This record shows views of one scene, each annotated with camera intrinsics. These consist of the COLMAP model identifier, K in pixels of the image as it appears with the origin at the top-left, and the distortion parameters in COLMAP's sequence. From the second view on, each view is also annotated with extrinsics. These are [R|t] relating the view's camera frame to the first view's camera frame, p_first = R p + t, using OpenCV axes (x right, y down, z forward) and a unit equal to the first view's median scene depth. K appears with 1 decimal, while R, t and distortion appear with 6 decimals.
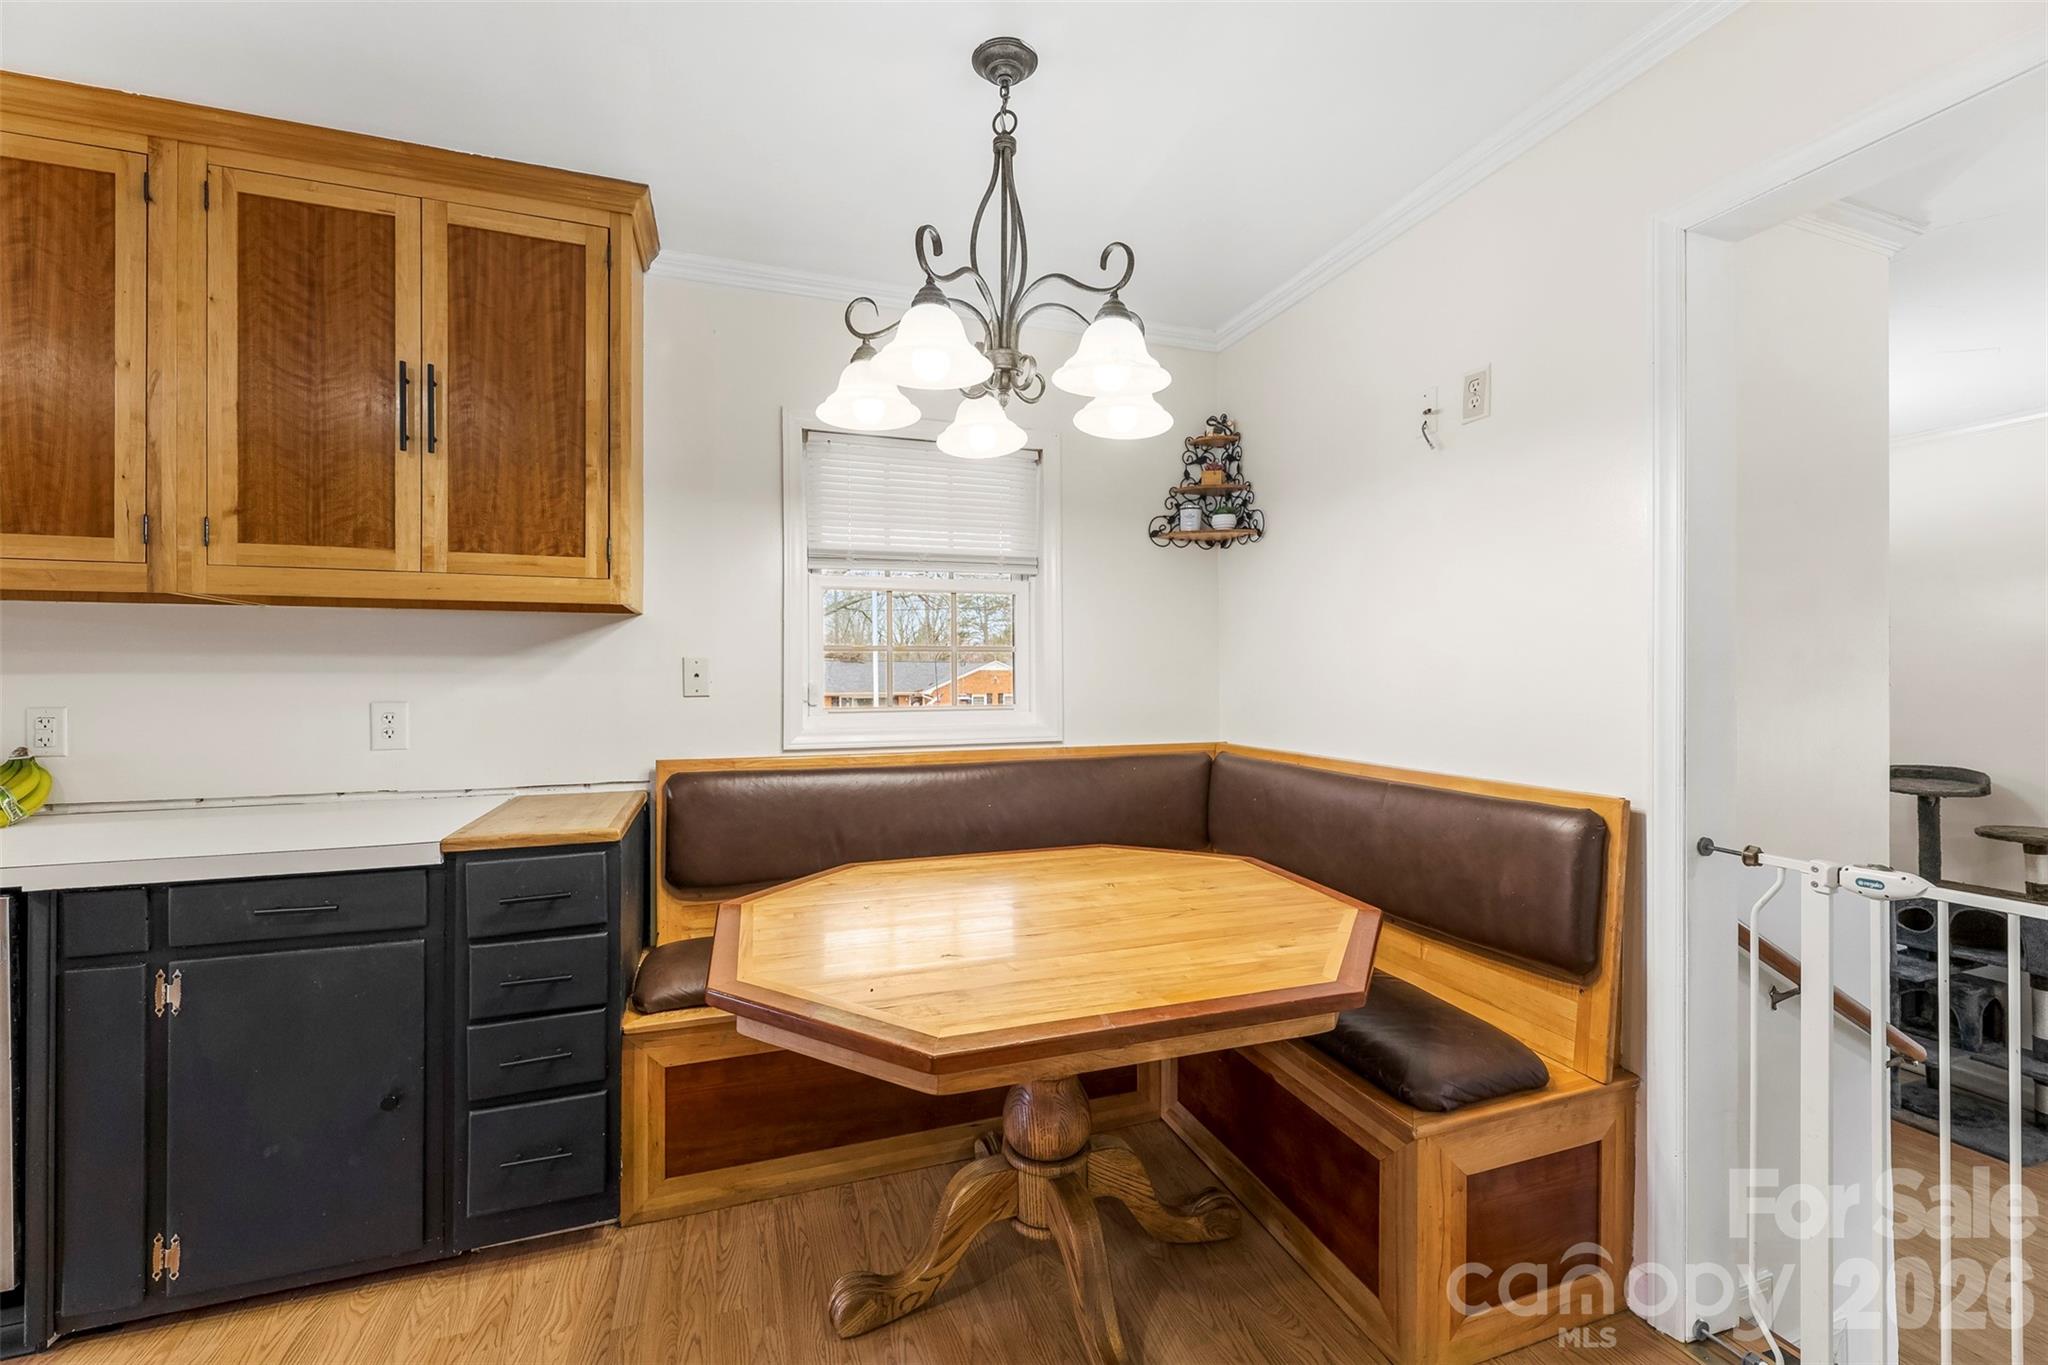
lens RADIAL K [[827.1, 0, 1025.8], [0, 827.1, 675.7], [0, 0, 1]] dist [-0.001419, 0.000041]
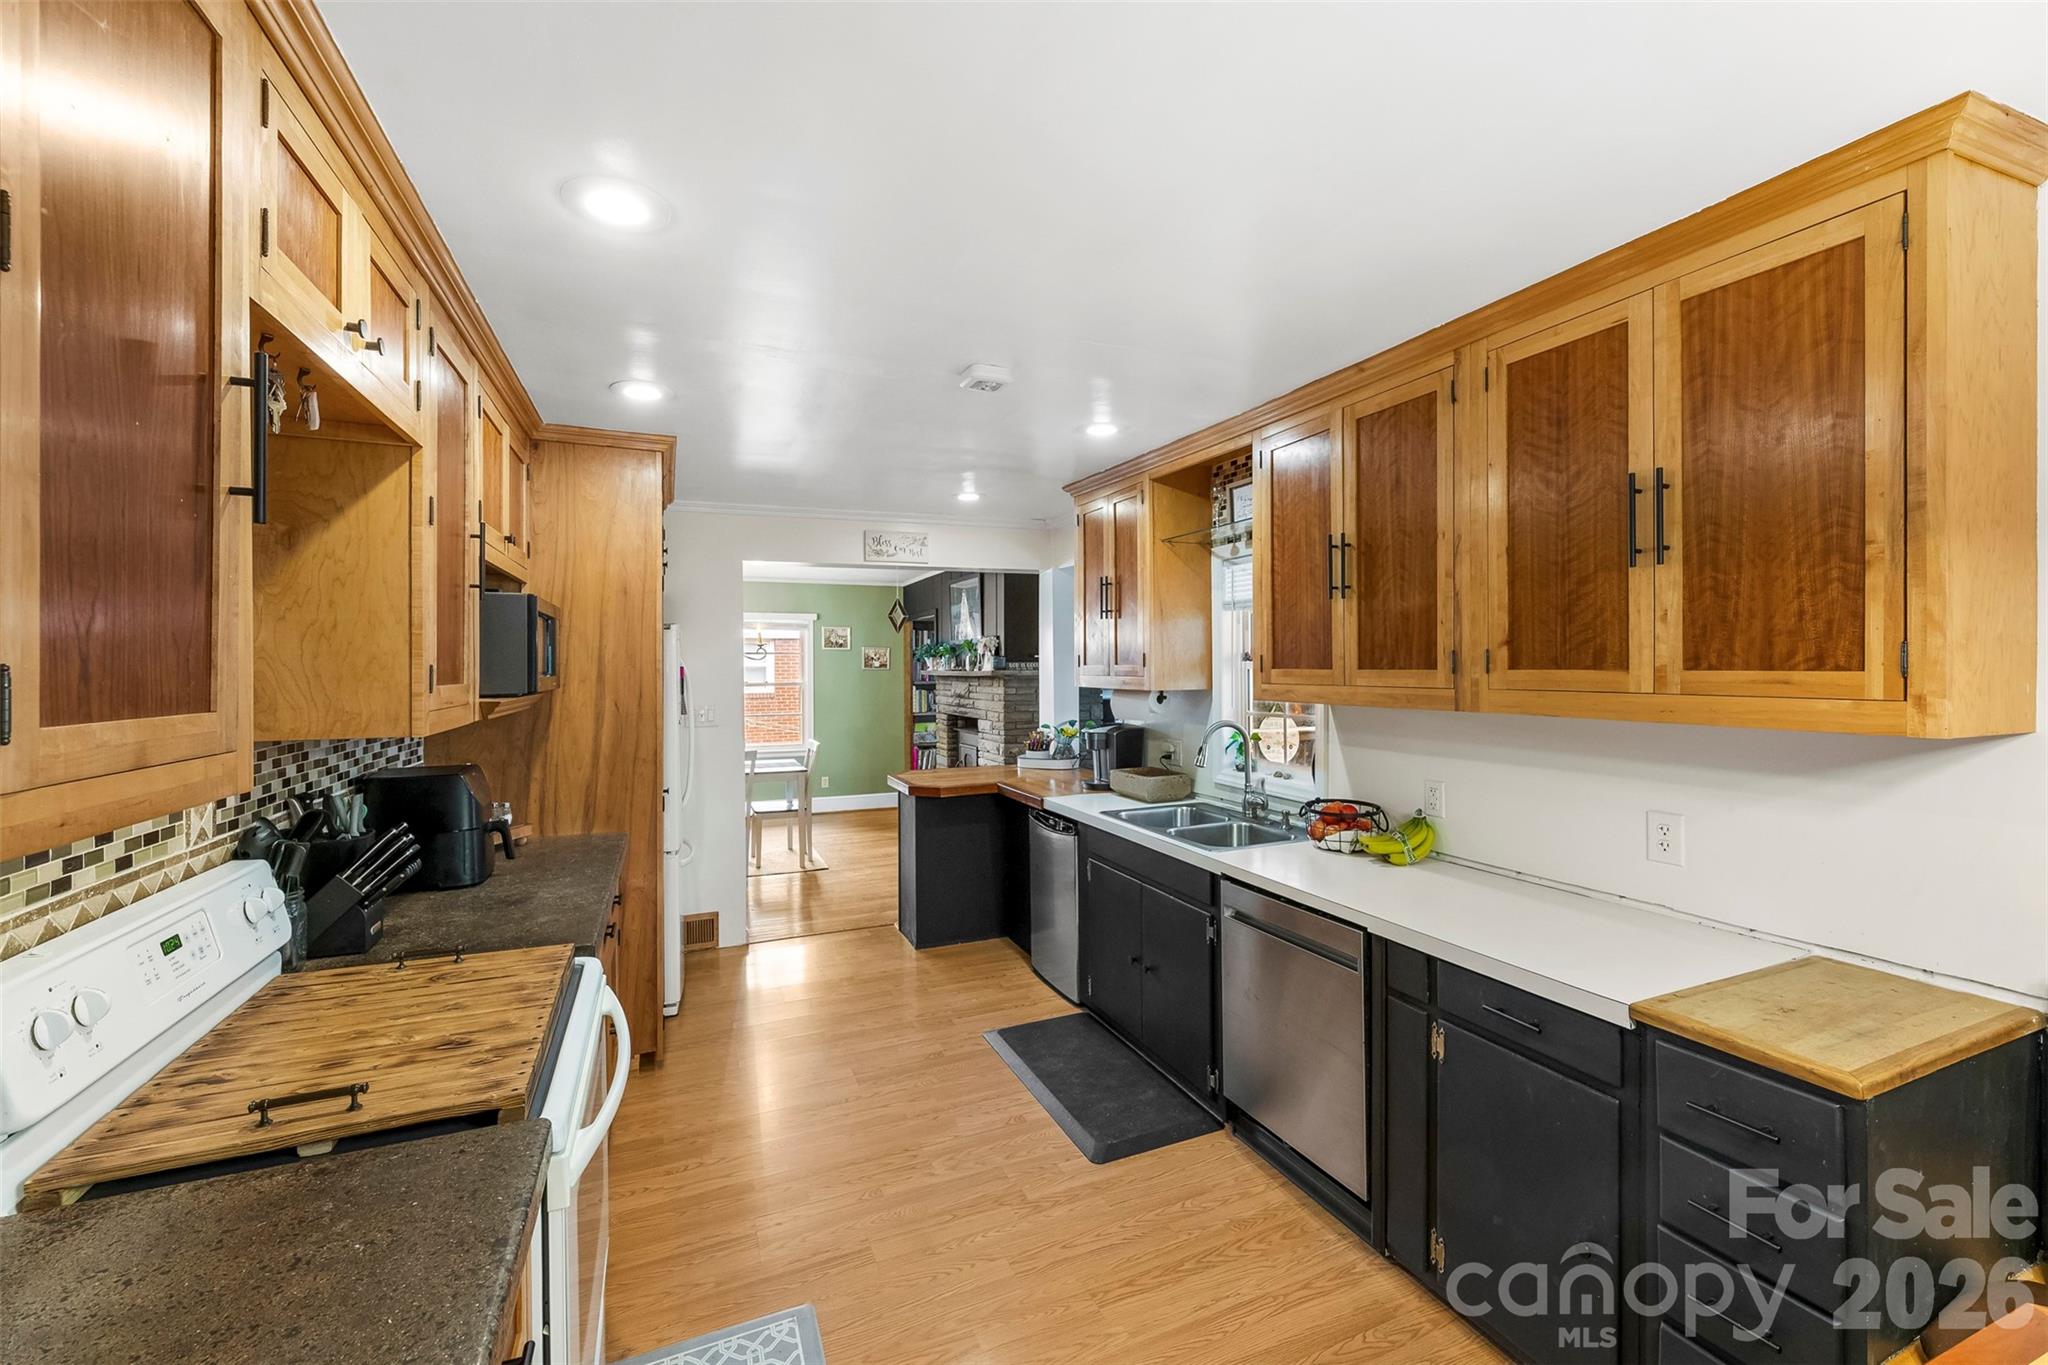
lens RADIAL K [[827.1, 0, 1024.7], [0, 827.1, 673.8], [0, 0, 1]] dist [-0.001419, 0.000041]
pose [[0.064365, 0.007717, -0.997897, 0.143466], [-0.000523, 0.999970, 0.007699, -0.155821], [0.997926, 0.000026, 0.064367, 0.243746]]
